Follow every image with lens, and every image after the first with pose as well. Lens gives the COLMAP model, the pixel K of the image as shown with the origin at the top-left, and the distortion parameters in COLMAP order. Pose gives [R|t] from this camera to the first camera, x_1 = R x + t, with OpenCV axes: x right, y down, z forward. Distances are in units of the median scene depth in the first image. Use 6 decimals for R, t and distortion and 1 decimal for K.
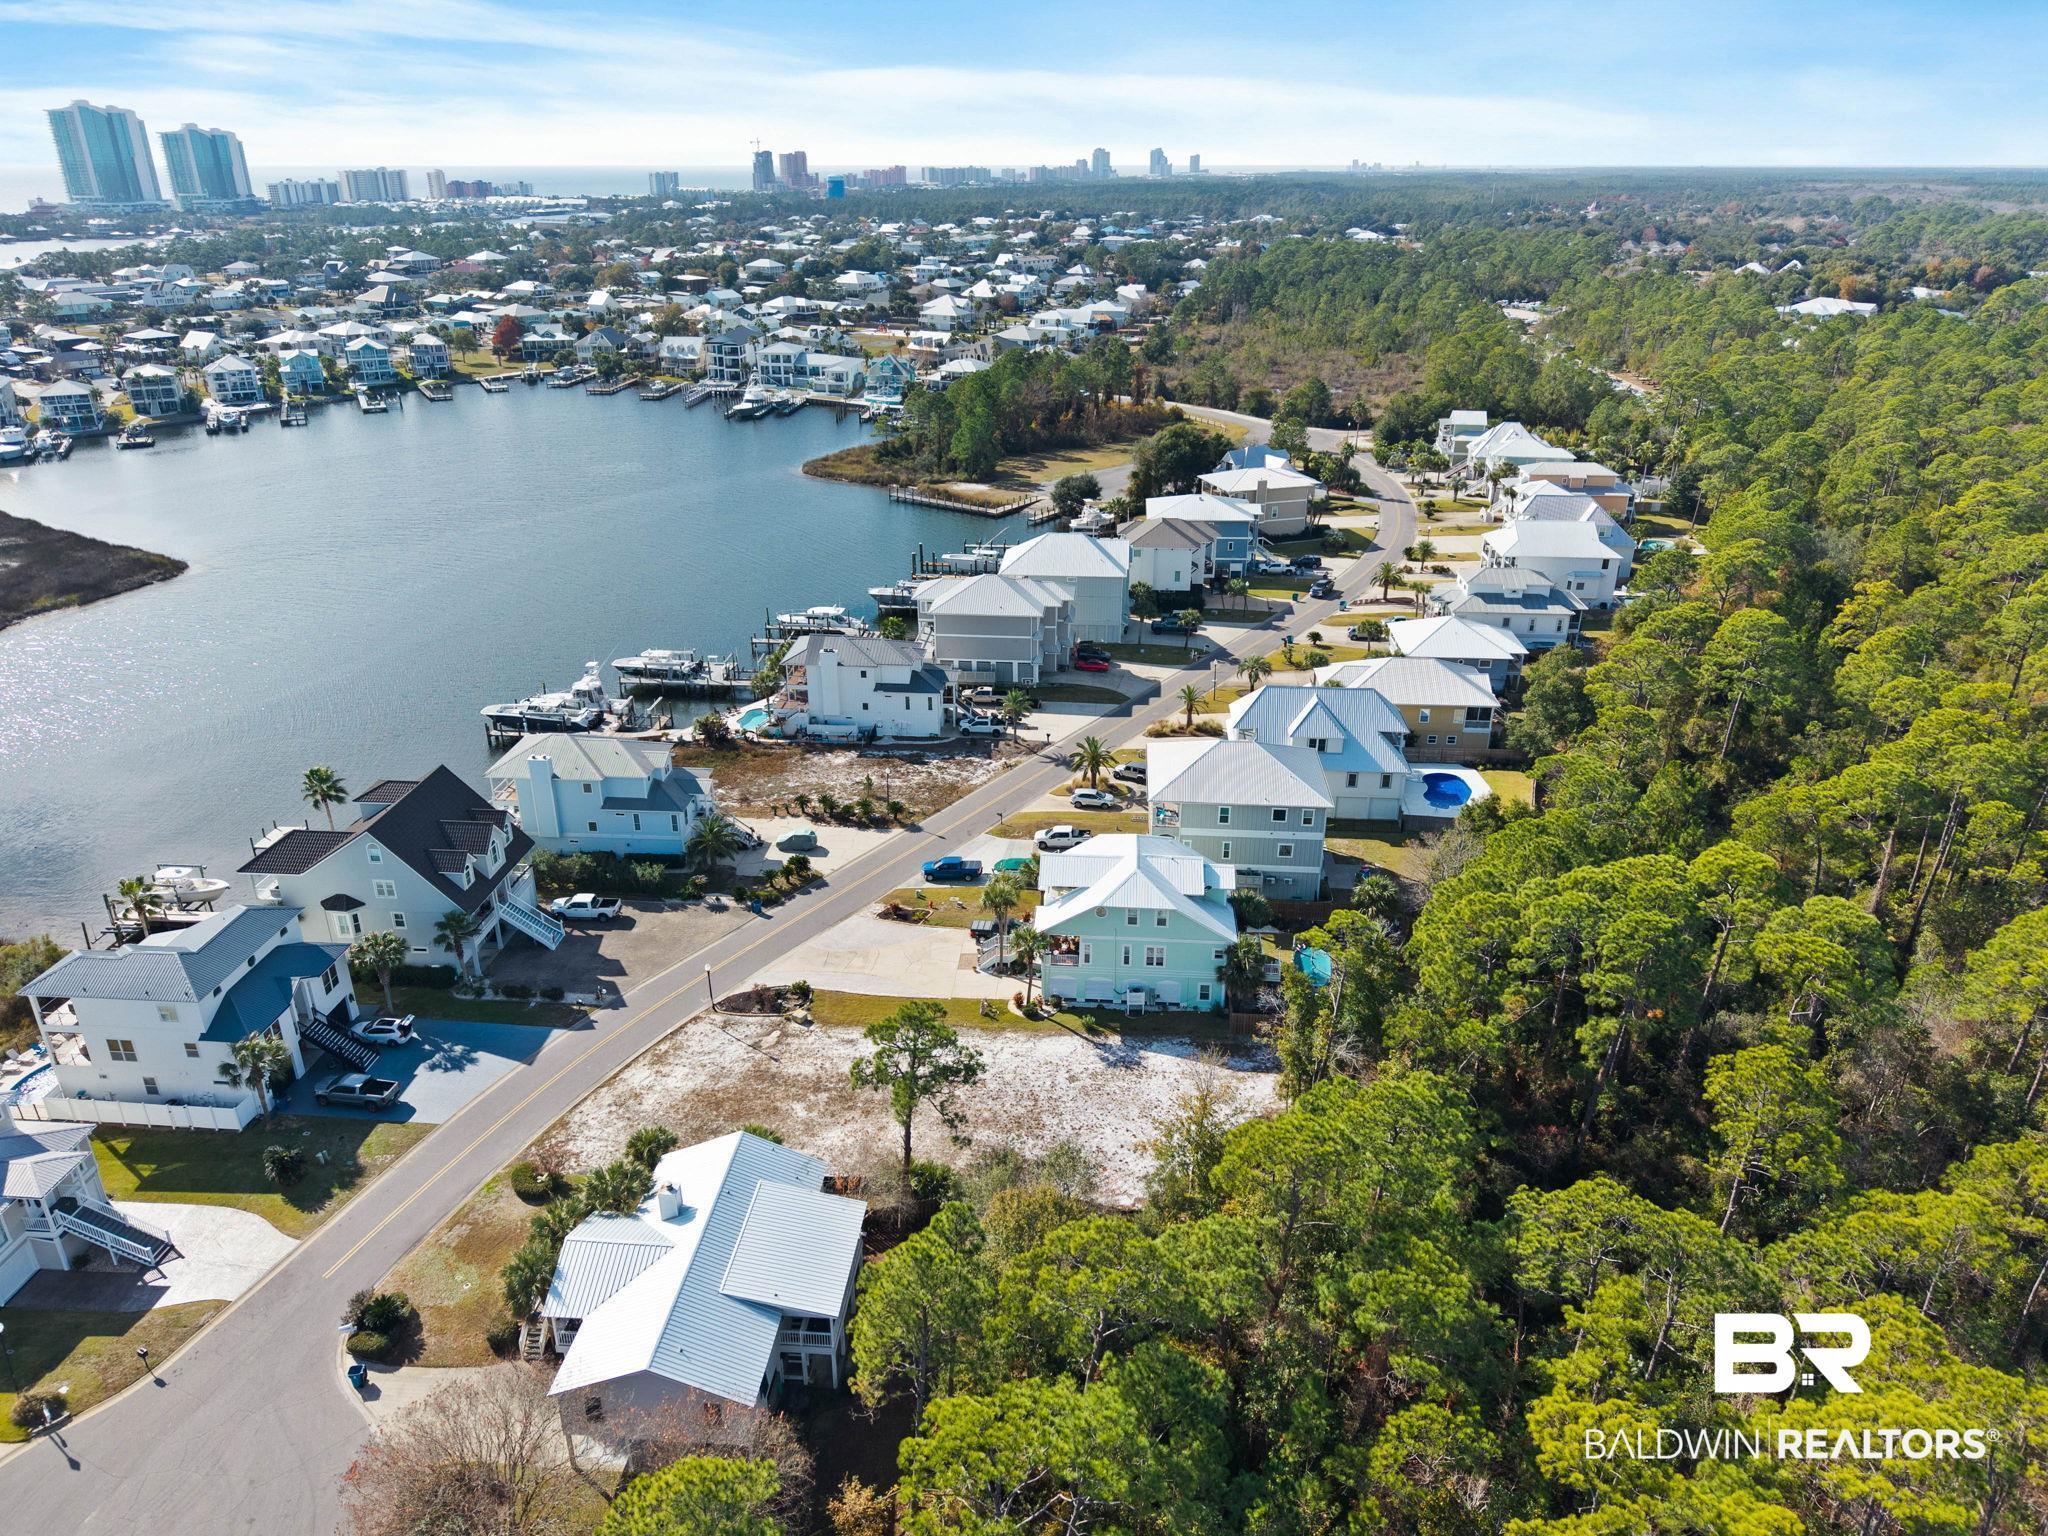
lens RADIAL K [[1351.3, 0, 1048.3], [0, 1351.3, 819.6], [0, 0, 1]] dist [-0.000751, -0.003295]
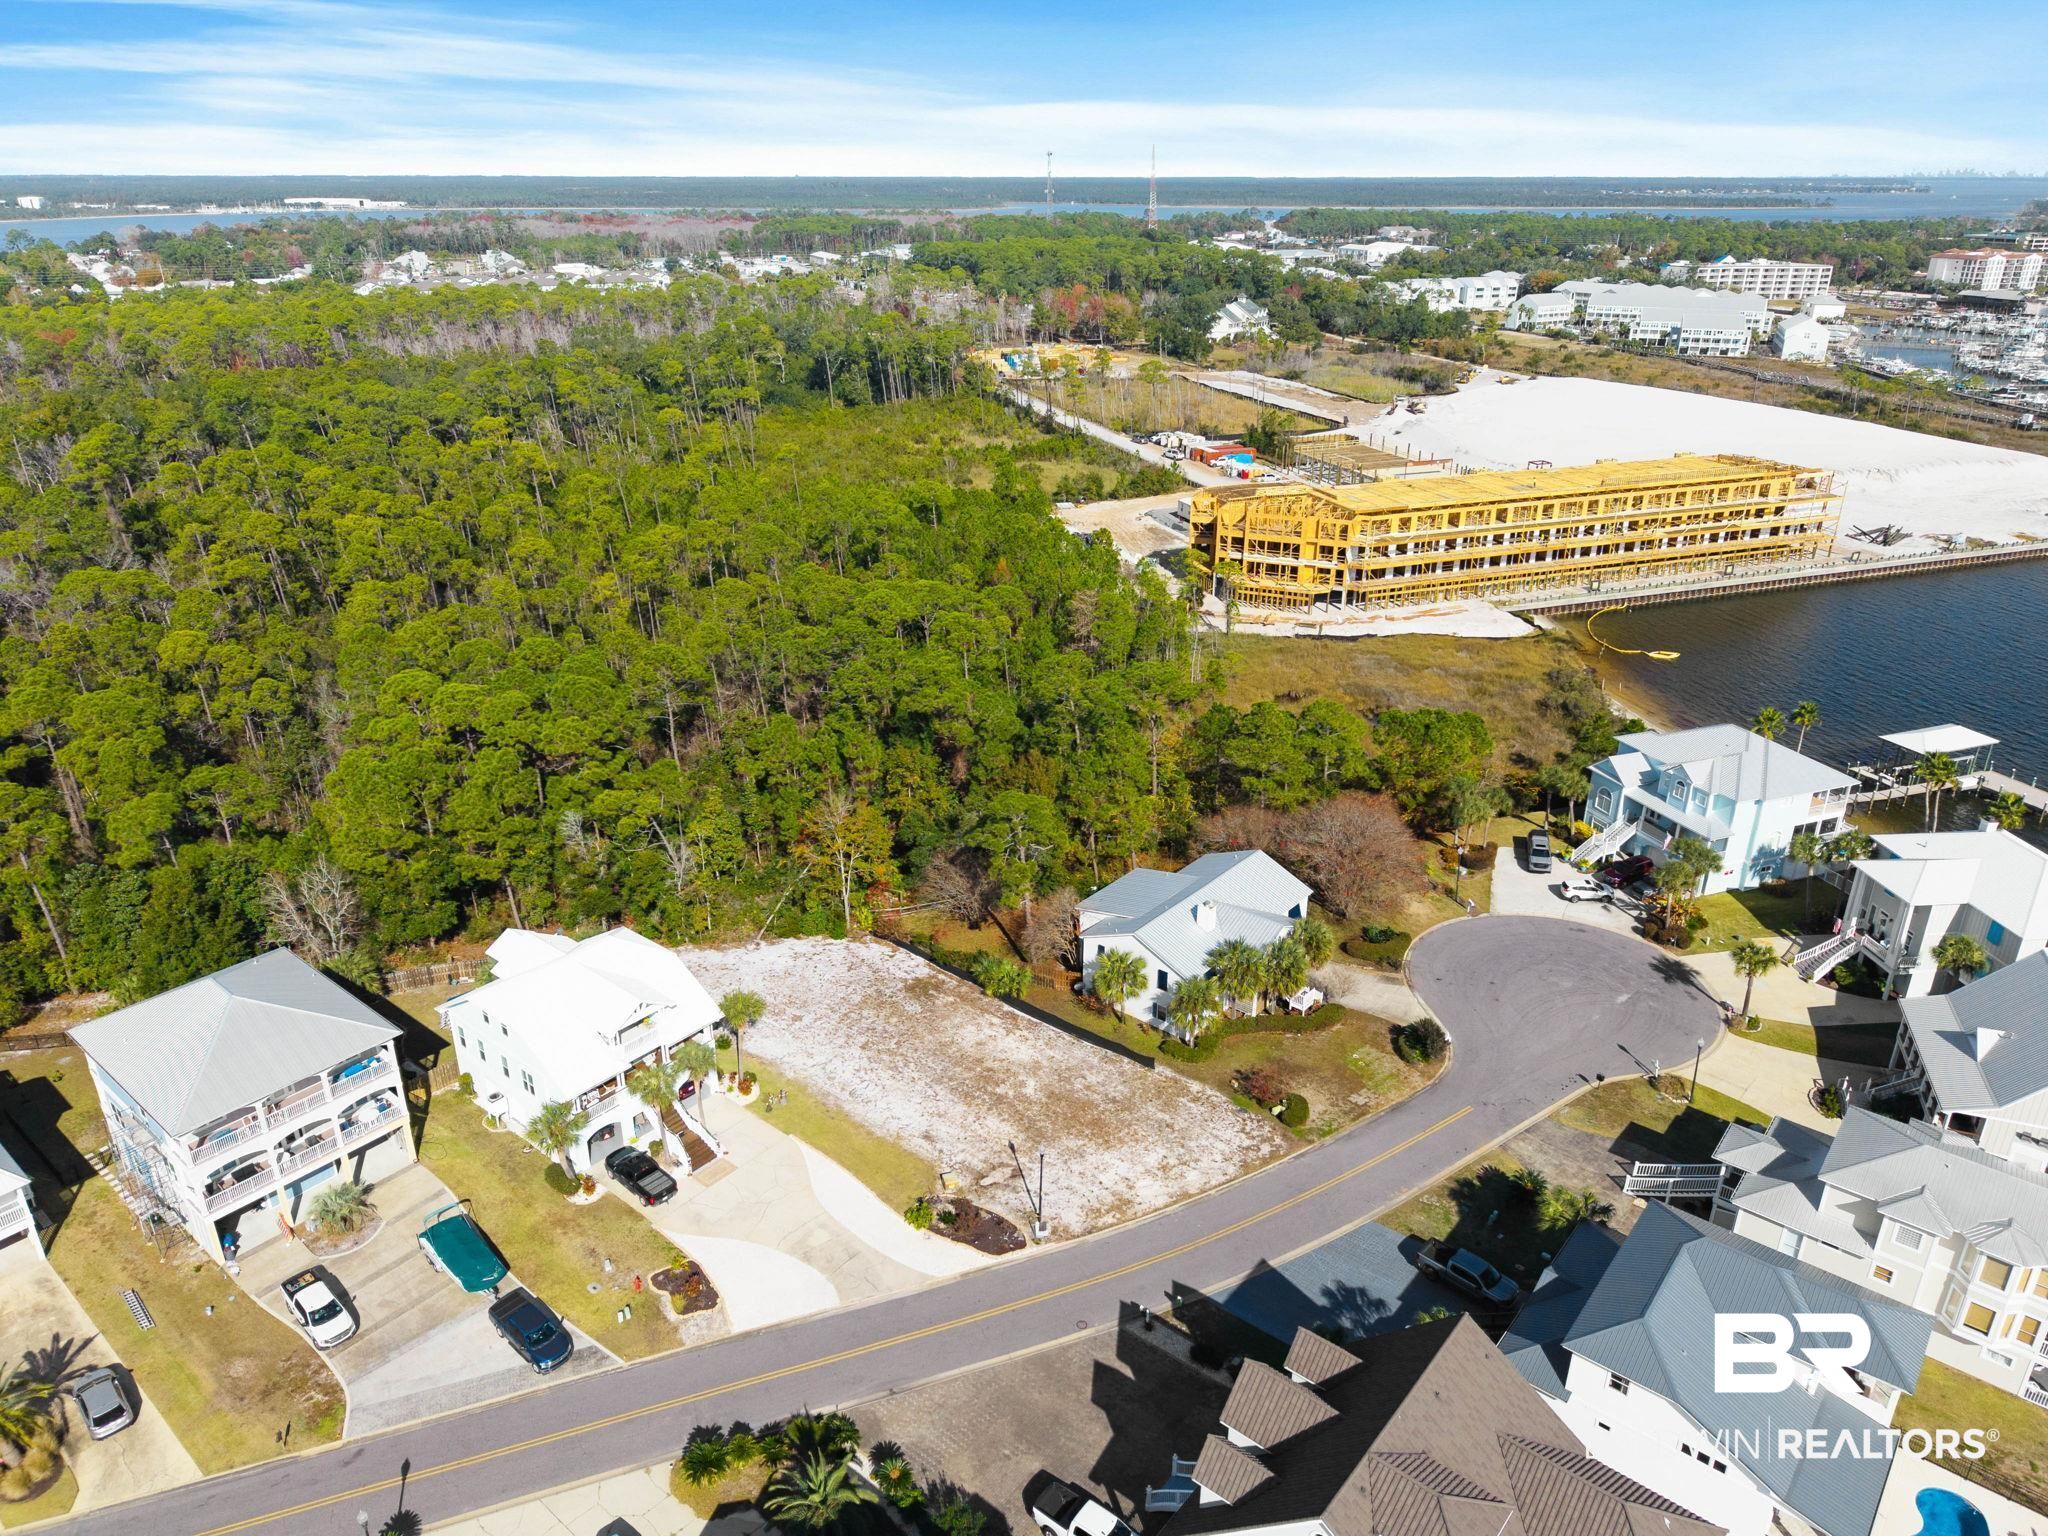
lens RADIAL K [[1451.1, 0, 1029.4], [0, 1451.1, 609.6], [0, 0, 1]] dist [0.007188, 0.001051]
pose [[-0.807362, -0.173415, 0.563998, -0.448580], [0.255920, 0.758341, 0.599520, -0.429733], [-0.531669, 0.628368, -0.567875, 0.856765]]
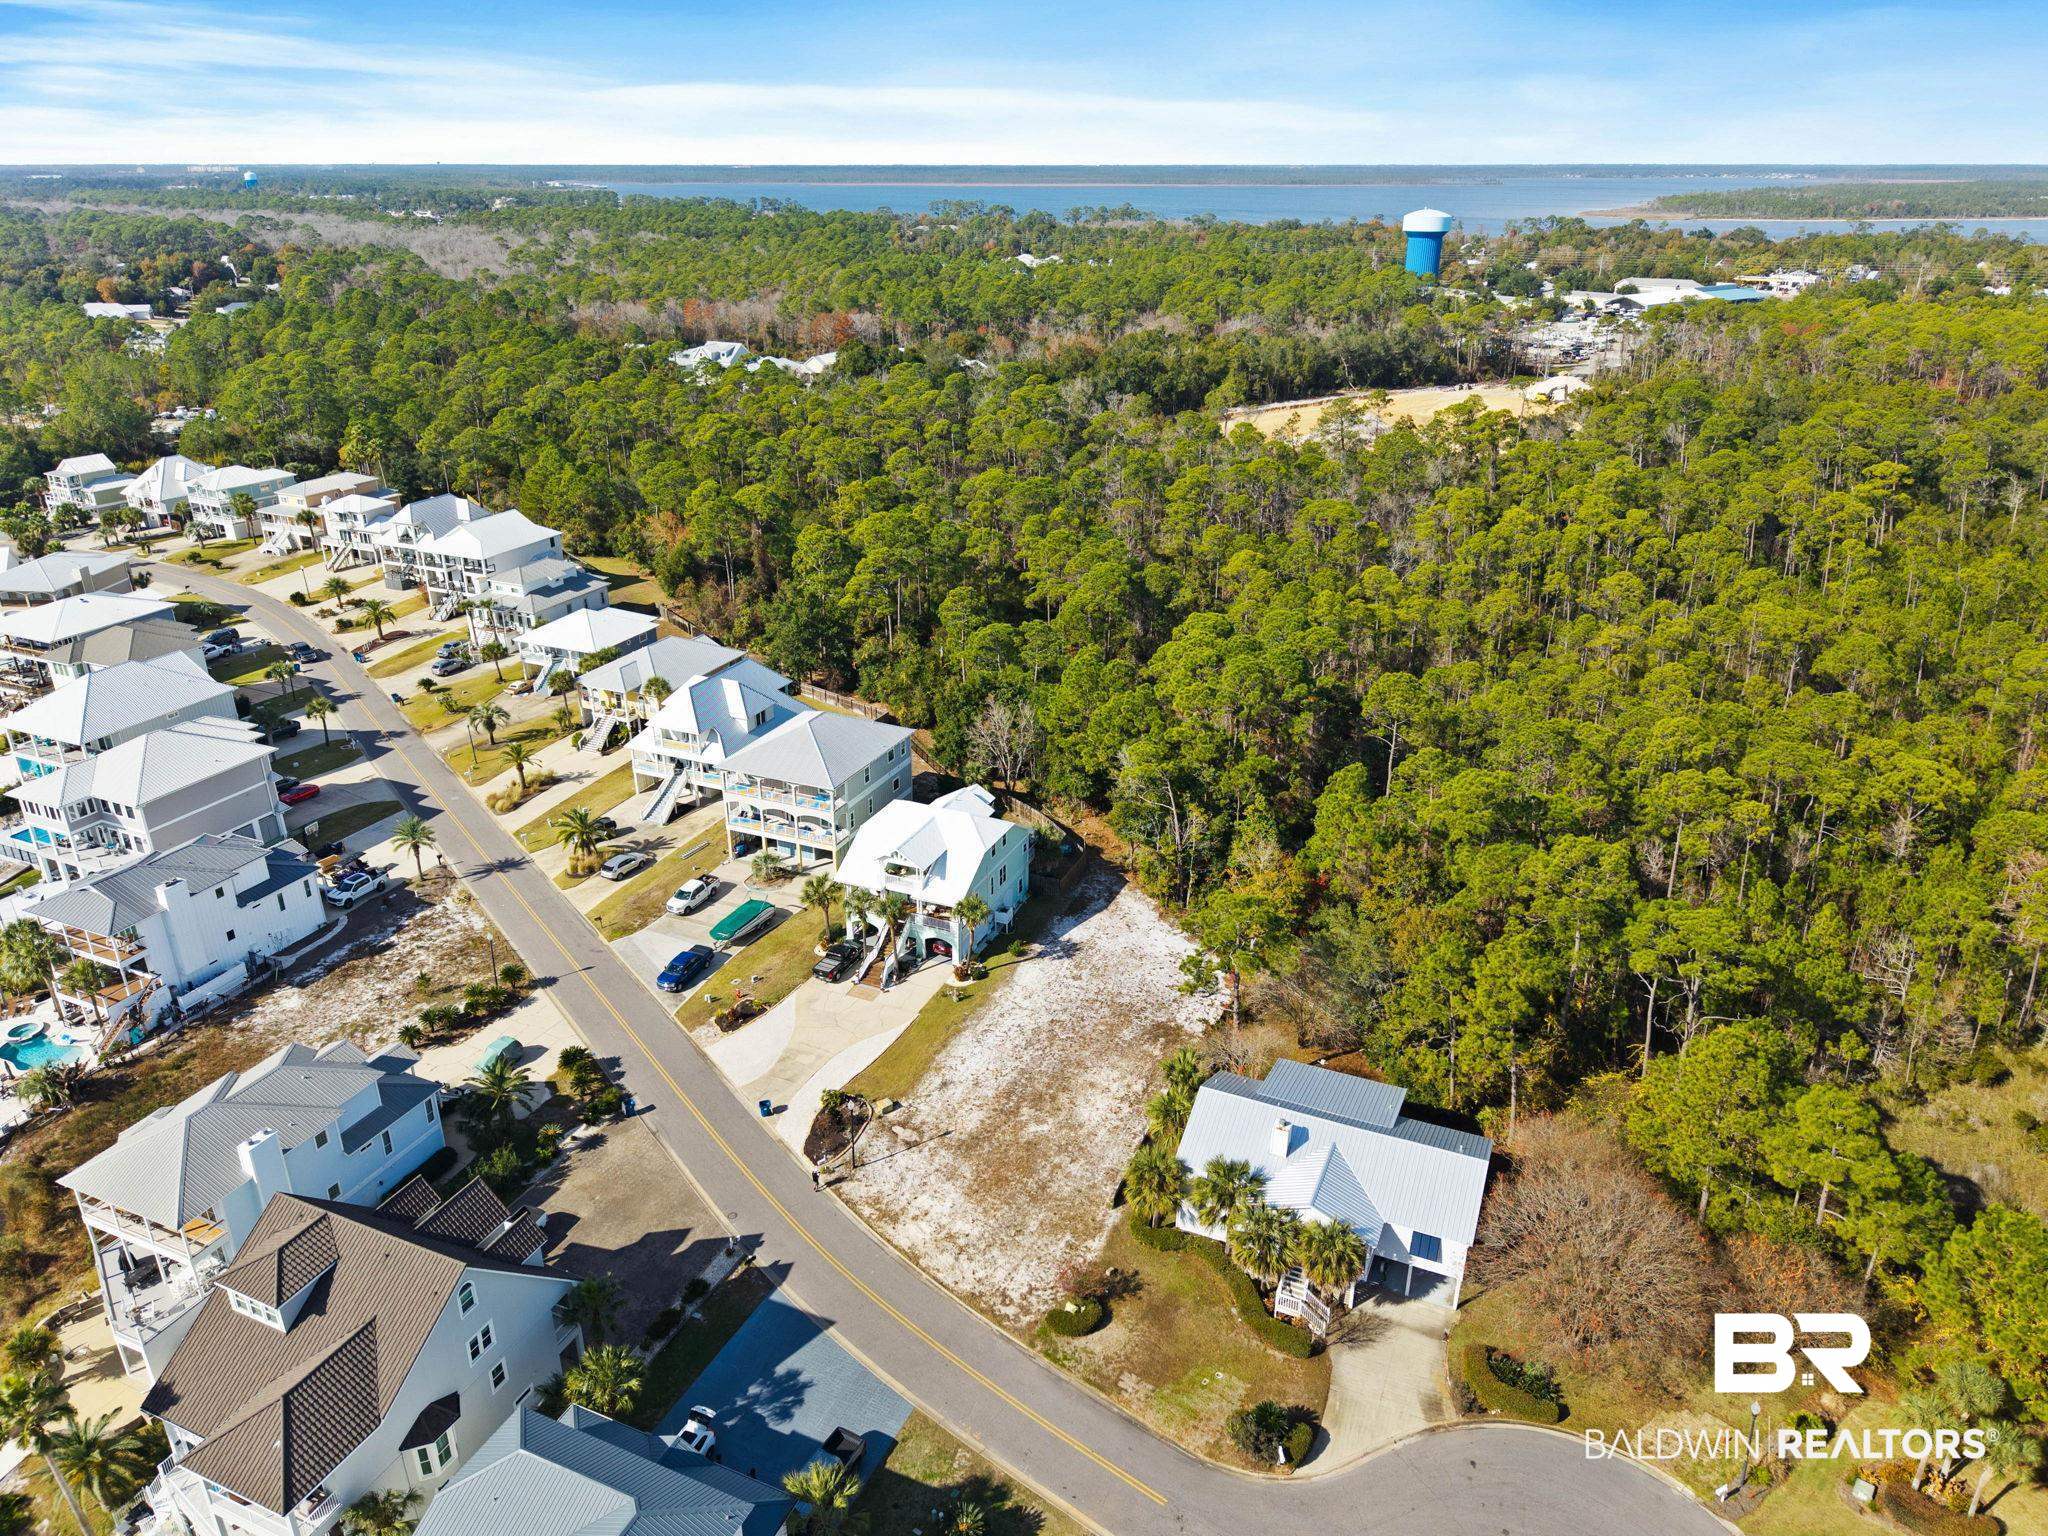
lens RADIAL K [[1371.7, 0, 1020.8], [0, 1371.7, 796.4], [0, 0, 1]] dist [0.016275, -0.017209]
pose [[0.349151, -0.396615, 0.848994, -0.589613], [0.409903, 0.879376, 0.242234, -0.156836], [-0.842658, 0.263428, 0.469609, 0.290188]]
